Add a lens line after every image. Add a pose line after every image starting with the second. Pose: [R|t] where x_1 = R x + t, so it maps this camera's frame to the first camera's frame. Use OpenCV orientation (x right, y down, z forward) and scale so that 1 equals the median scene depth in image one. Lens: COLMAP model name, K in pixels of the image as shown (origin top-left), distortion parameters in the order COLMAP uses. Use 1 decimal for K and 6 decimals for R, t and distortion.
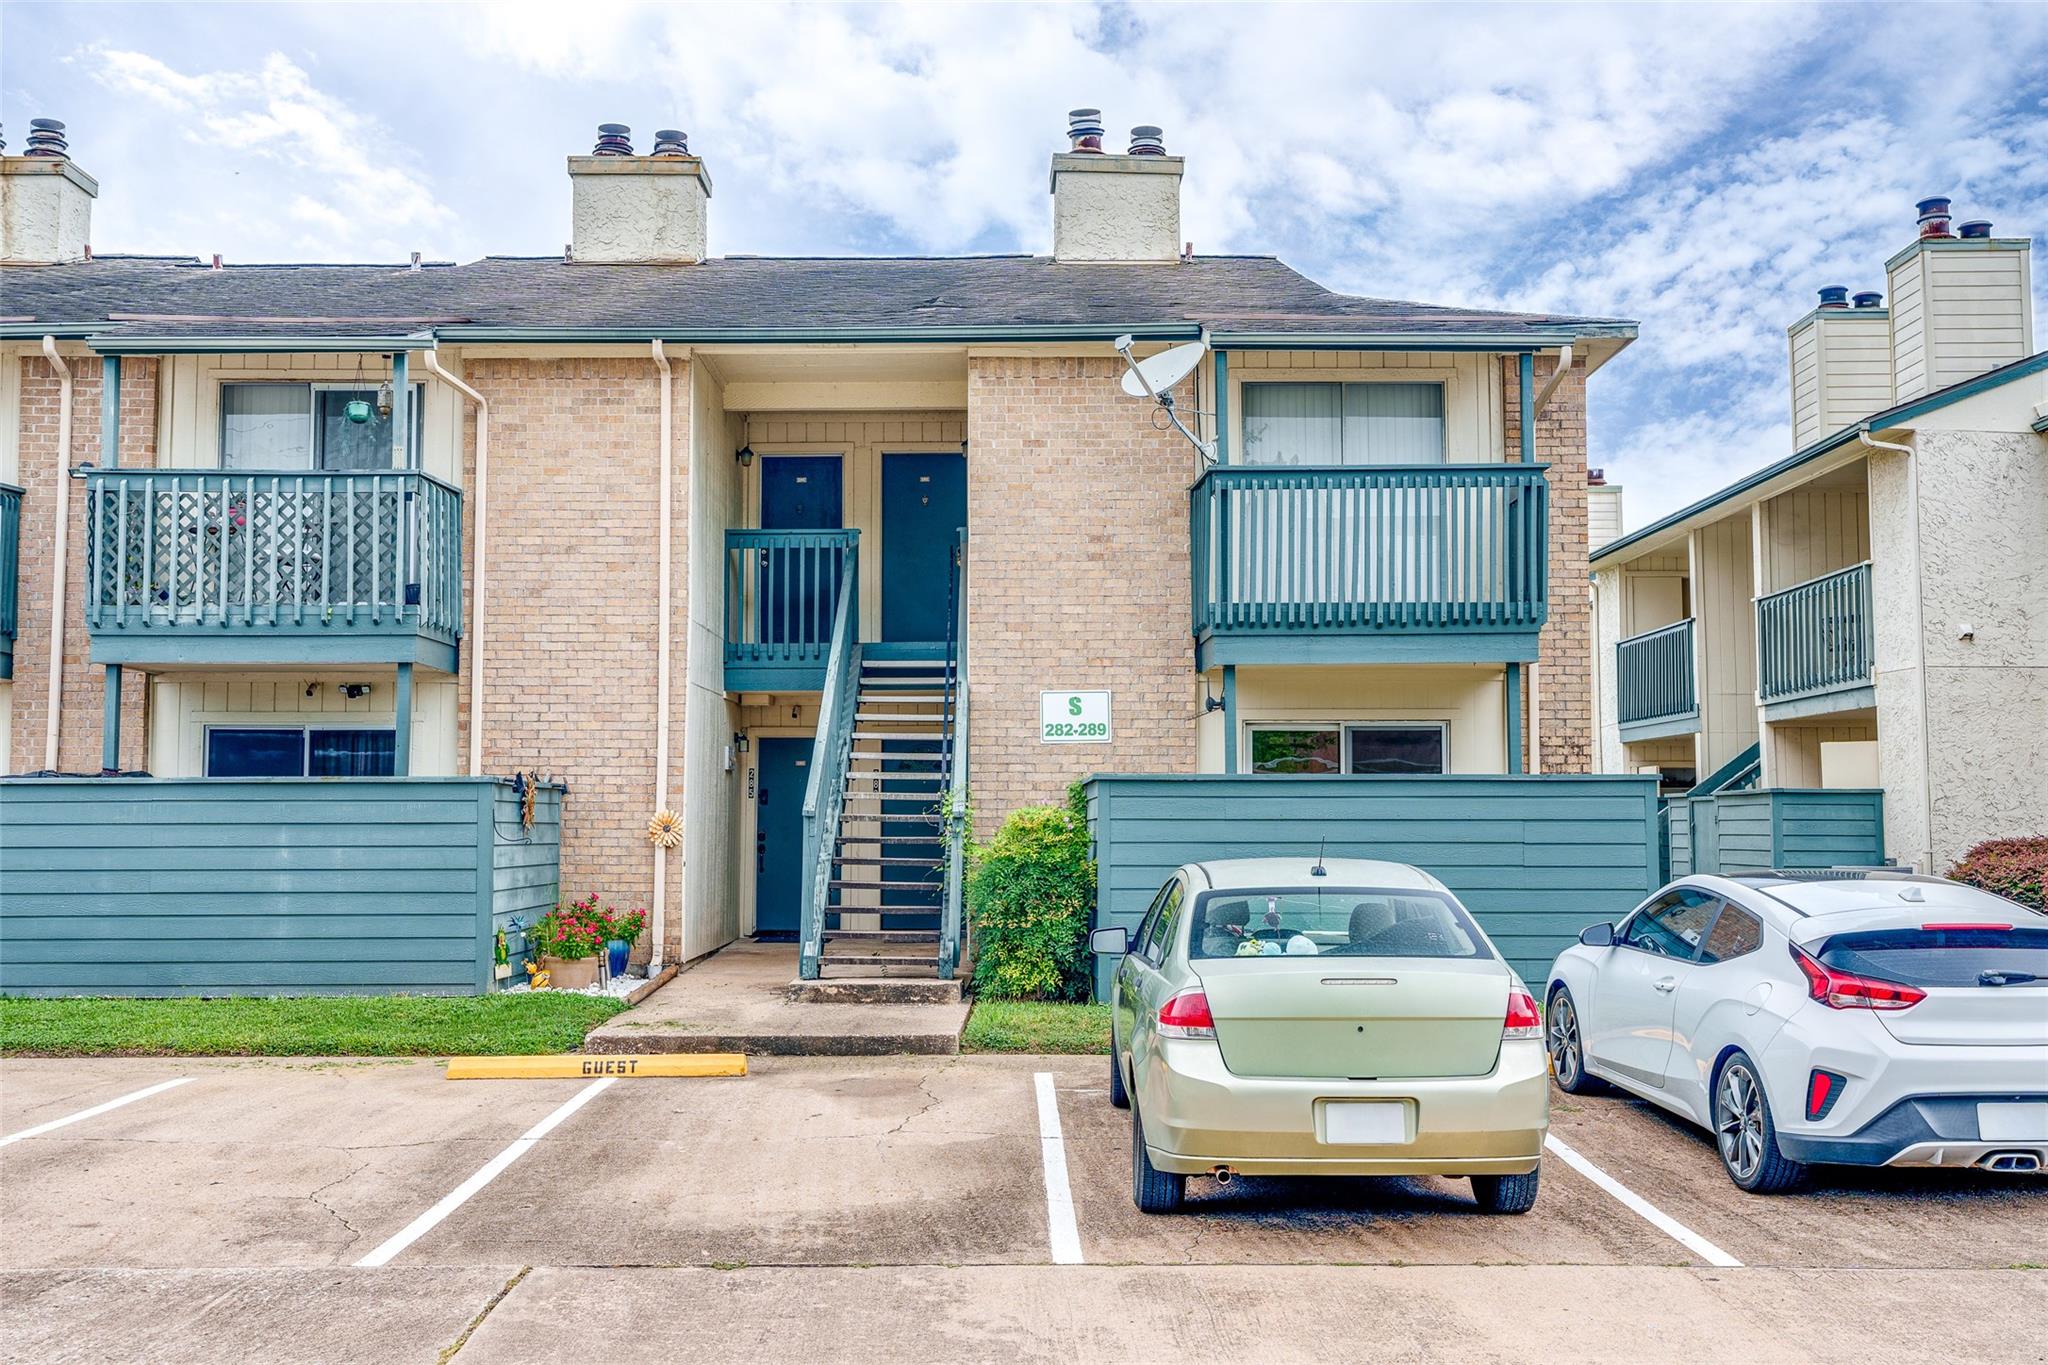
lens RADIAL K [[1946.0, 0, 1024.0], [0, 1946.0, 682.5], [0, 0, 1]] dist [-0.000685, 0.000015]
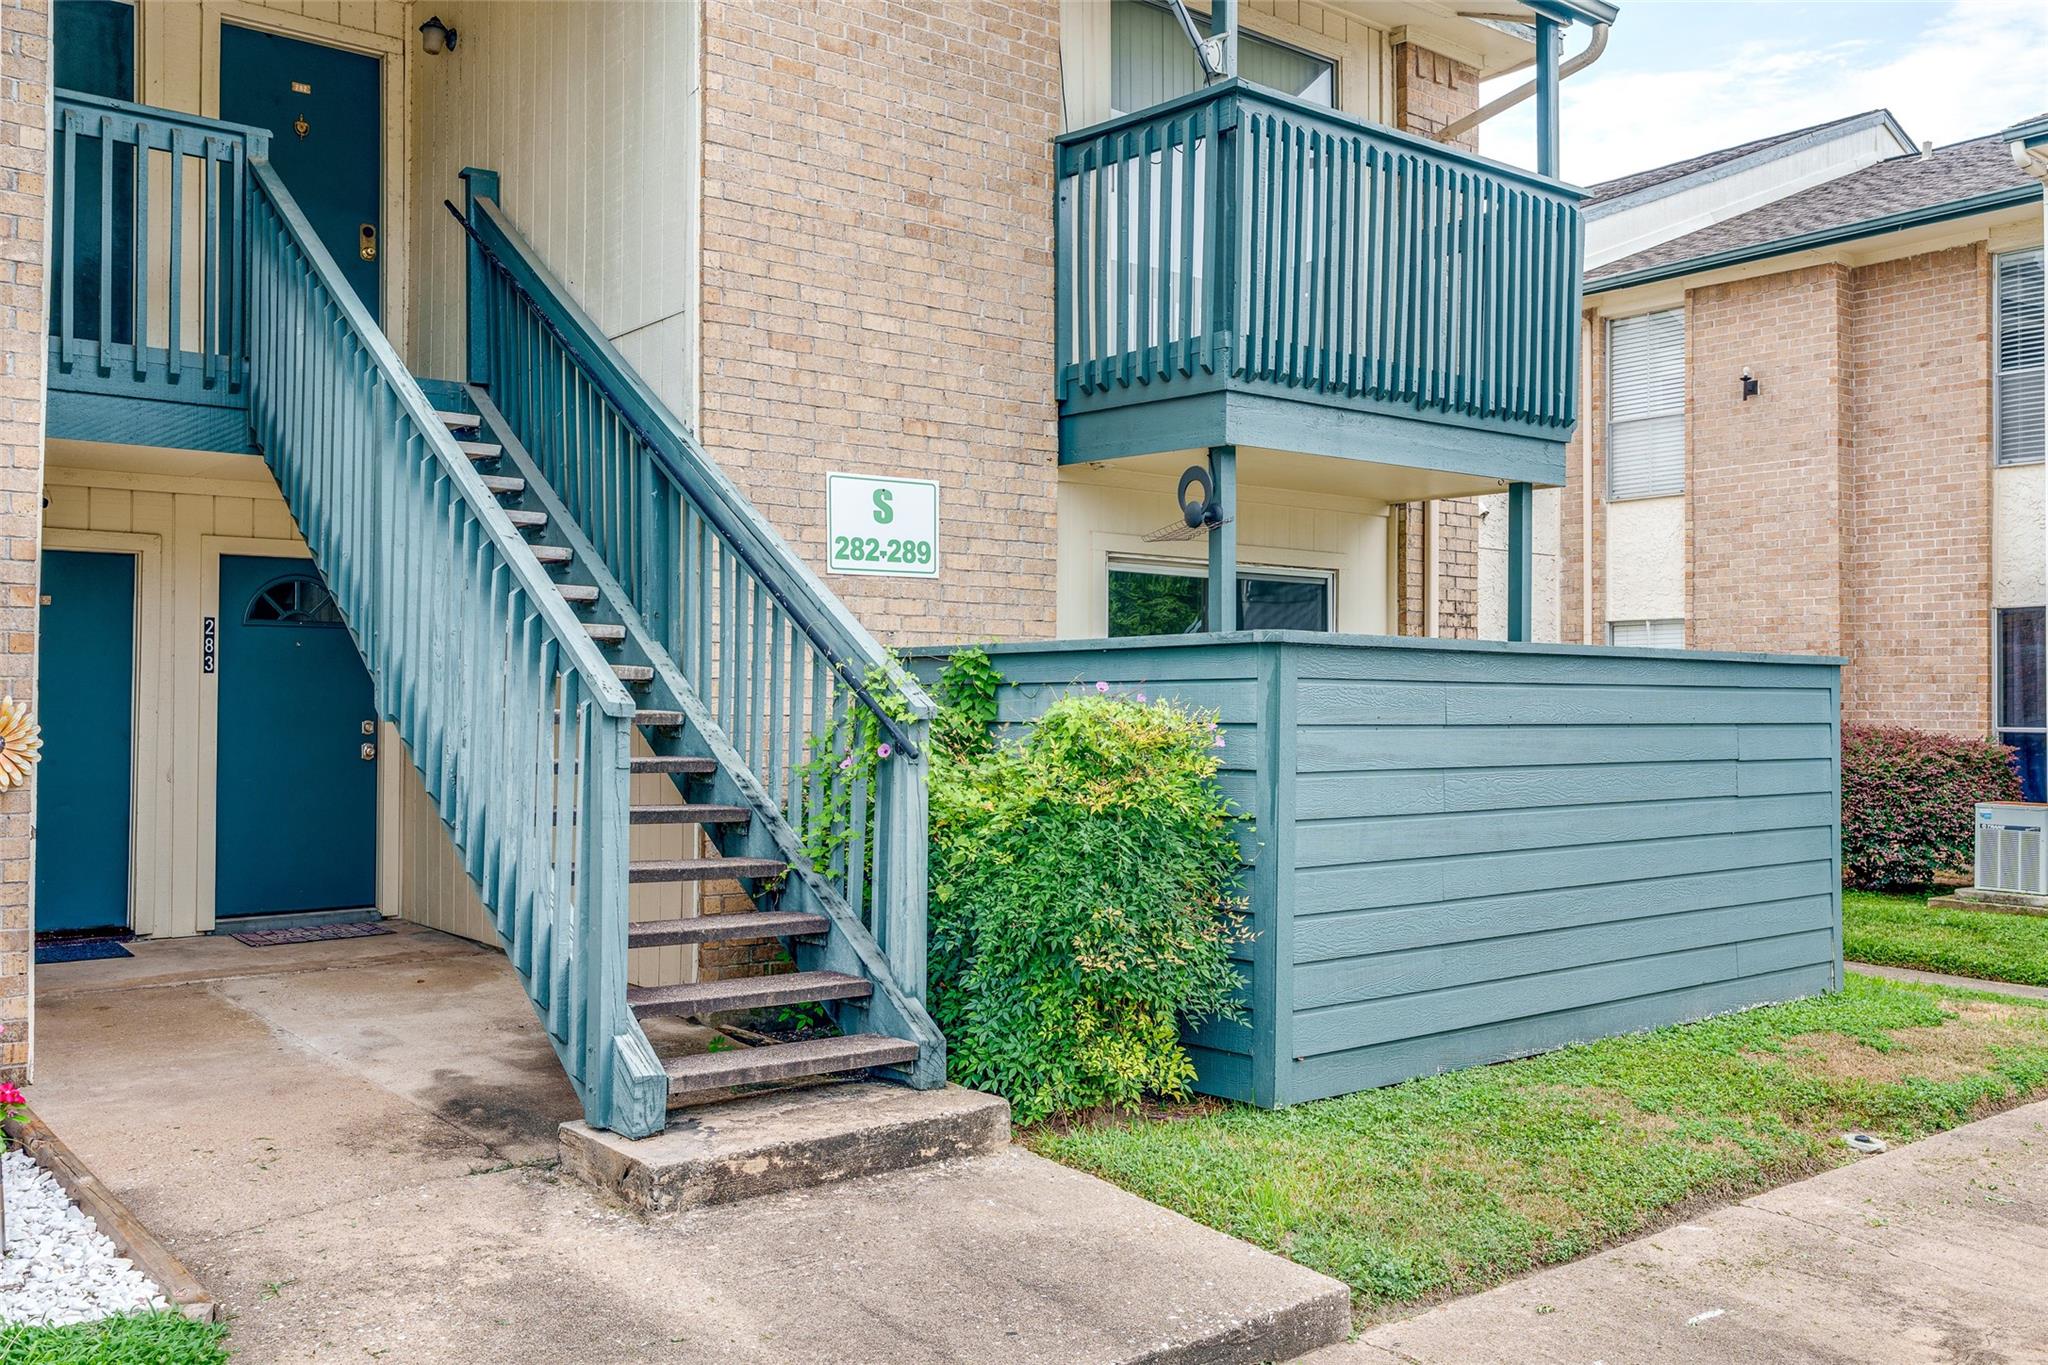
lens RADIAL K [[1706.2, 0, 1024.0], [0, 1706.2, 682.5], [0, 0, 1]] dist [-0.000040, -0.000833]
pose [[0.782178, 0.011497, 0.622949, -0.232931], [-0.050061, 0.997757, 0.044443, 0.037477], [-0.621040, -0.065948, 0.780999, 0.606485]]
